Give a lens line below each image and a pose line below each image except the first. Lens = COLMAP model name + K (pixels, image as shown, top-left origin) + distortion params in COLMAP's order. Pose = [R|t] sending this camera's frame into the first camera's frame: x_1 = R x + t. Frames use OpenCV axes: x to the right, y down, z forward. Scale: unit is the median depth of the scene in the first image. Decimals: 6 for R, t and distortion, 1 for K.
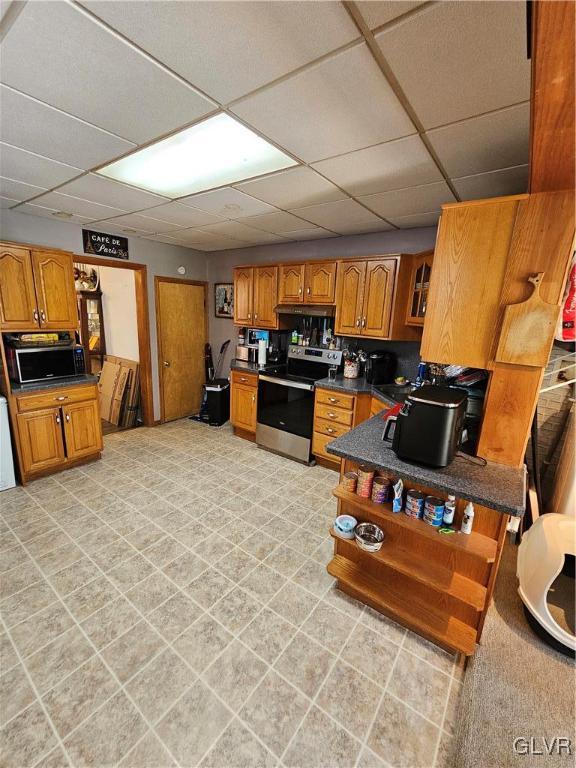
lens RADIAL K [[316.9, 0, 287.5], [0, 316.9, 381.1], [0, 0, 1]] dist [0.000579, -0.000532]
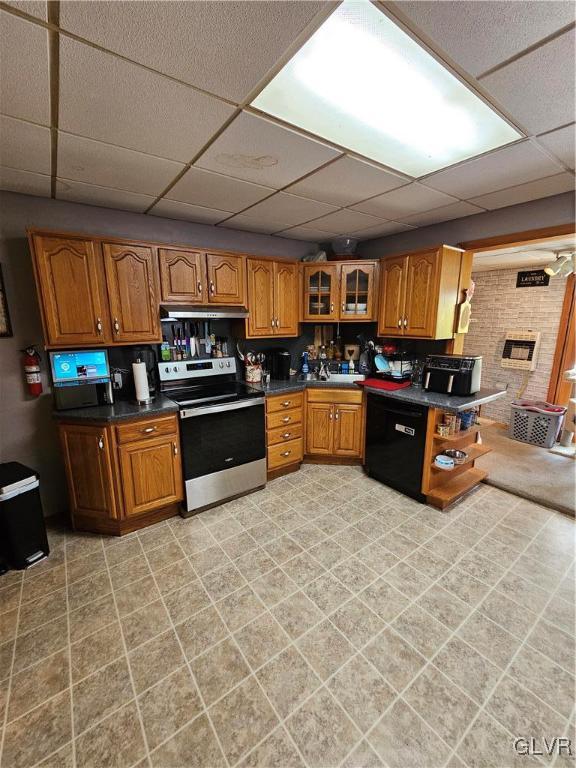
lens RADIAL K [[316.9, 0, 287.5], [0, 316.9, 381.1], [0, 0, 1]] dist [0.000579, -0.000532]
pose [[0.297866, -0.232837, 0.925777, -0.881509], [0.228687, 0.958964, 0.167605, -0.200179], [-0.926811, 0.161789, 0.338889, 0.789619]]
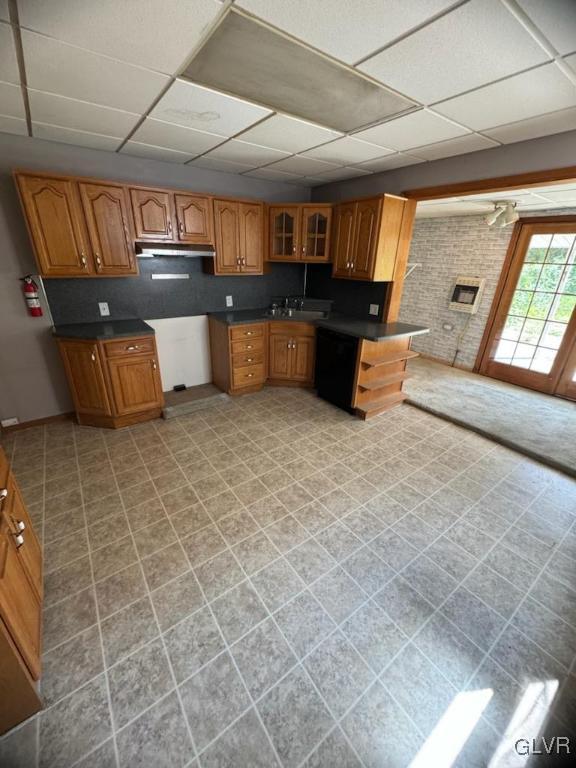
lens RADIAL K [[307.9, 0, 288.0], [0, 307.9, 384.0], [0, 0, 1]] dist [-0.000214, -0.000172]
pose [[0.305383, -0.401834, 0.863291, -1.028272], [0.196478, 0.913681, 0.355786, -0.171505], [-0.931739, 0.060967, 0.357974, 0.572322]]
